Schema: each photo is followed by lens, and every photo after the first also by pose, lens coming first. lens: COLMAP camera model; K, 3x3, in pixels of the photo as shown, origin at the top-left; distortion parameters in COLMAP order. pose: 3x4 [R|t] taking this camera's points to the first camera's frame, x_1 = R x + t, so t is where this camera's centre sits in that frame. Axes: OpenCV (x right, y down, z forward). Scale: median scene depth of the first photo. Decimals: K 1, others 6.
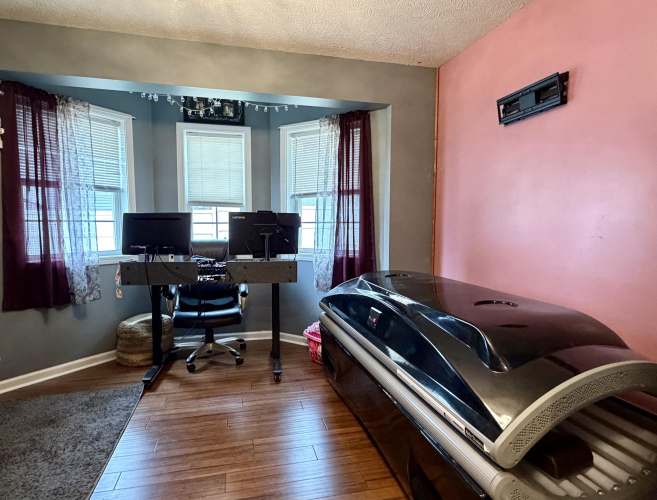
lens RADIAL K [[367.1, 0, 329.4], [0, 367.1, 253.1], [0, 0, 1]] dist [-0.003153, 0.004529]
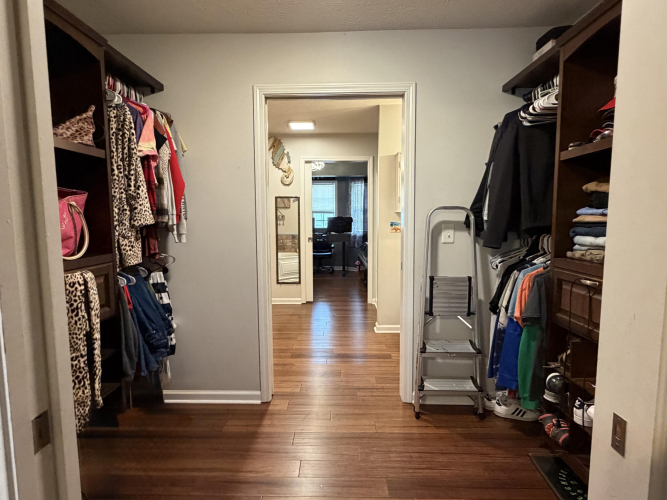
lens RADIAL K [[369.2, 0, 332.3], [0, 369.2, 251.9], [0, 0, 1]] dist [-0.000849, 0.005764]
pose [[0.966799, 0.008332, -0.255402, 0.498315], [-0.005736, 0.999924, 0.010907, 0.126960], [0.255473, -0.009080, 0.966773, -1.782756]]
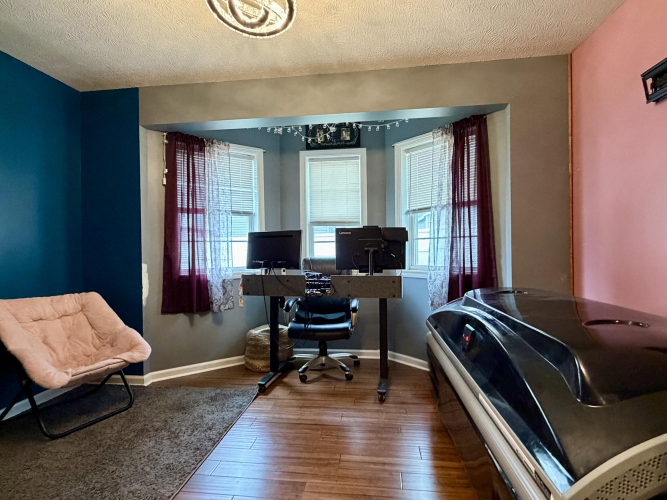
lens RADIAL K [[369.2, 0, 330.8], [0, 369.2, 251.2], [0, 0, 1]] dist [-0.000849, 0.005764]
pose [[0.934059, -0.015003, -0.356803, 0.078785], [-0.008768, 0.997852, -0.064912, 0.019156], [0.357010, 0.063761, 0.931922, 0.022852]]
